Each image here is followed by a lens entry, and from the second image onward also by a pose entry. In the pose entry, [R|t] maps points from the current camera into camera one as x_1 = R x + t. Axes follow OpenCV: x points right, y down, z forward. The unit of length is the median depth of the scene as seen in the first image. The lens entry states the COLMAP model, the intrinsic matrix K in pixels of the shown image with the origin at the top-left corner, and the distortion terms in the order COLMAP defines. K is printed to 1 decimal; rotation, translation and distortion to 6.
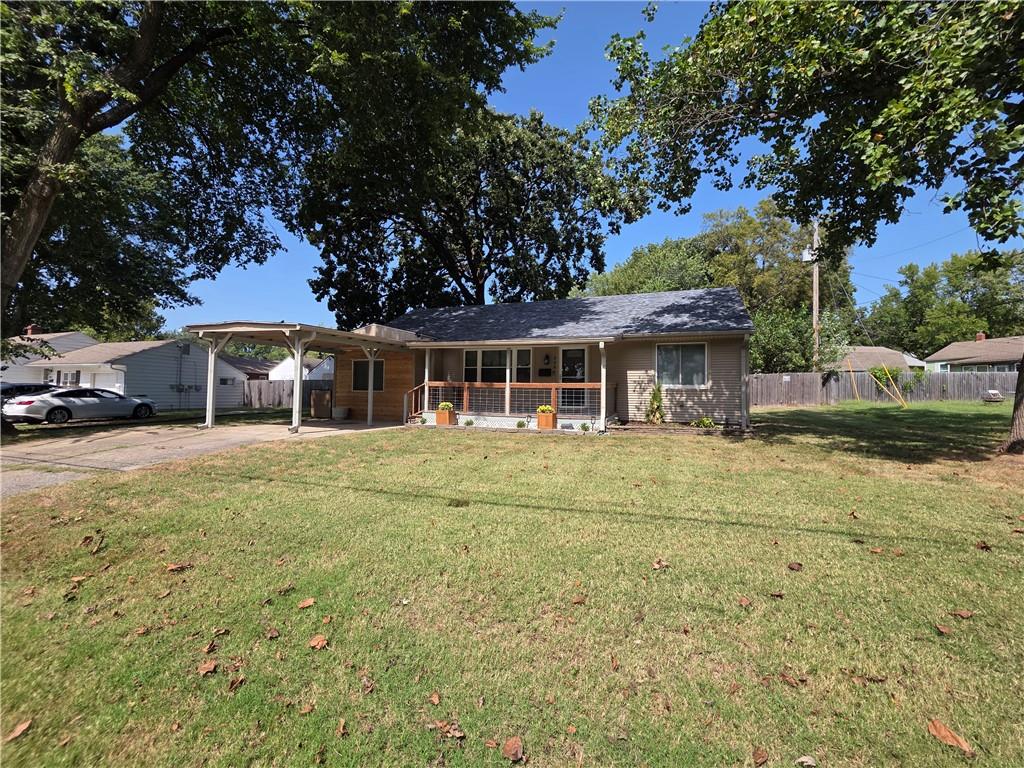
lens RADIAL K [[408.4, 0, 512.0], [0, 408.4, 384.0], [0, 0, 1]] dist [-0.000343, 0.000035]
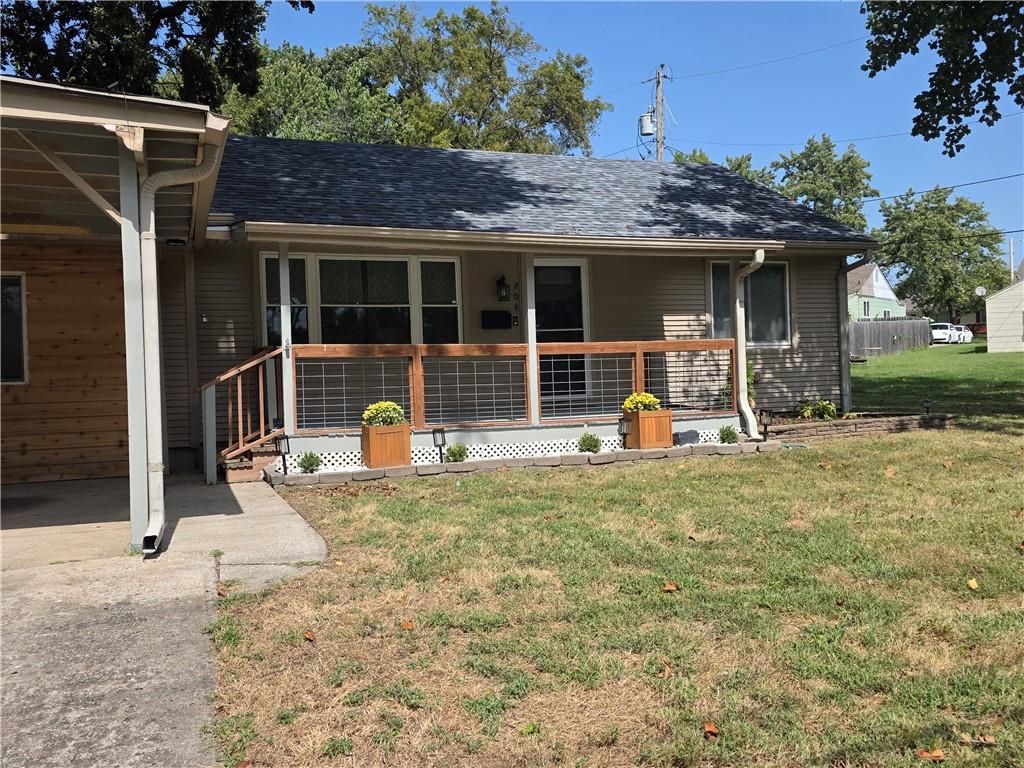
lens RADIAL K [[874.7, 0, 512.0], [0, 874.7, 384.0], [0, 0, 1]] dist [0.111142, 0.000346]
pose [[0.757693, -0.046249, 0.650970, -0.561773], [0.025506, 0.998822, 0.041276, 0.001539], [-0.652112, -0.014671, 0.757980, 0.351559]]
